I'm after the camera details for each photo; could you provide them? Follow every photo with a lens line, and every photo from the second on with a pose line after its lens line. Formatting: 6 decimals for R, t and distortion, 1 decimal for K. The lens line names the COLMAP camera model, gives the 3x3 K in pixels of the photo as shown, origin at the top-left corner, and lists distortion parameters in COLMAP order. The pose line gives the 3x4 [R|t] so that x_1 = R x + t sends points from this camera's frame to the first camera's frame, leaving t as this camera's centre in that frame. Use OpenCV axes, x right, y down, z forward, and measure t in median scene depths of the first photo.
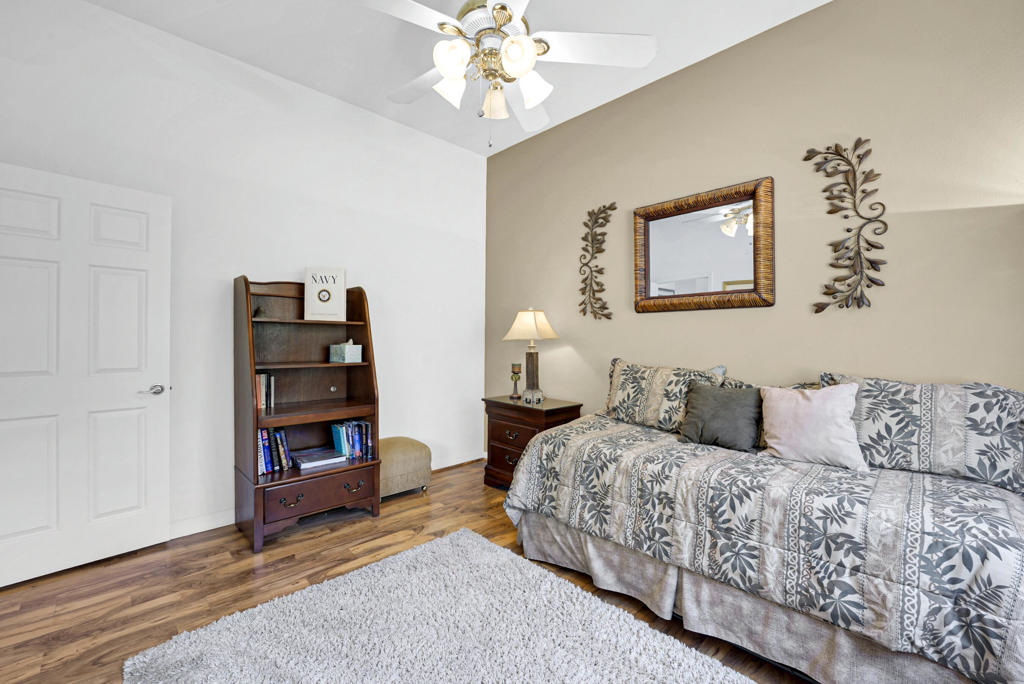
lens RADIAL K [[417.6, 0, 512.5], [0, 417.6, 336.5], [0, 0, 1]] dist [-0.010432, 0.000355]
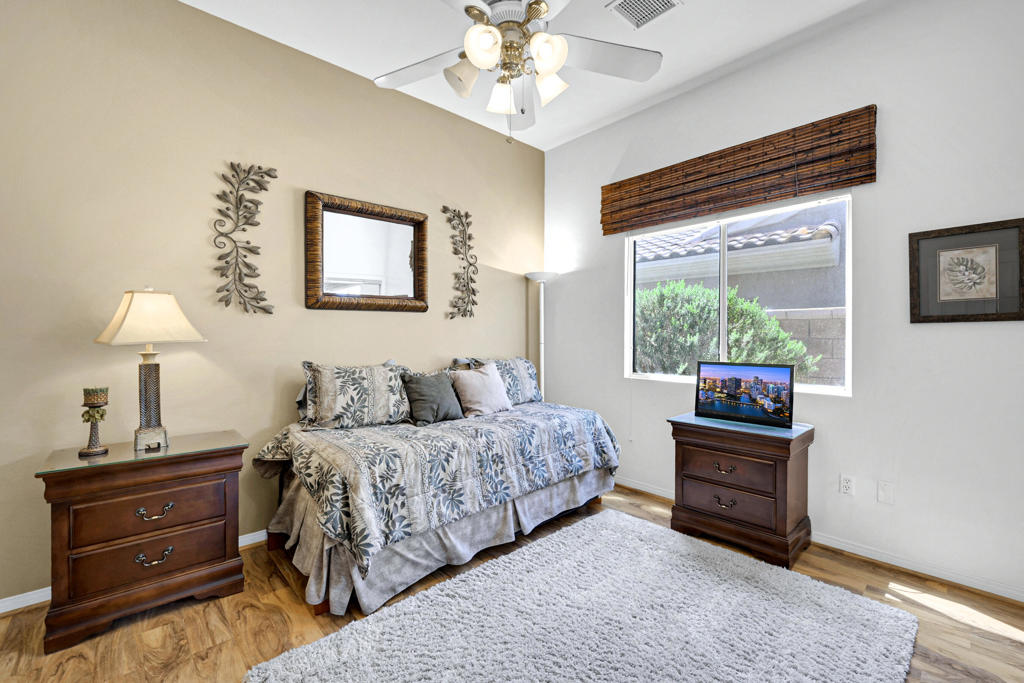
lens RADIAL K [[417.6, 0, 512.2], [0, 417.6, 339.4], [0, 0, 1]] dist [-0.010432, 0.000355]
pose [[0.056494, -0.022276, 0.998154, -0.759019], [-0.003713, 0.999739, 0.022521, -0.017333], [-0.998396, -0.004978, 0.056397, 0.696800]]
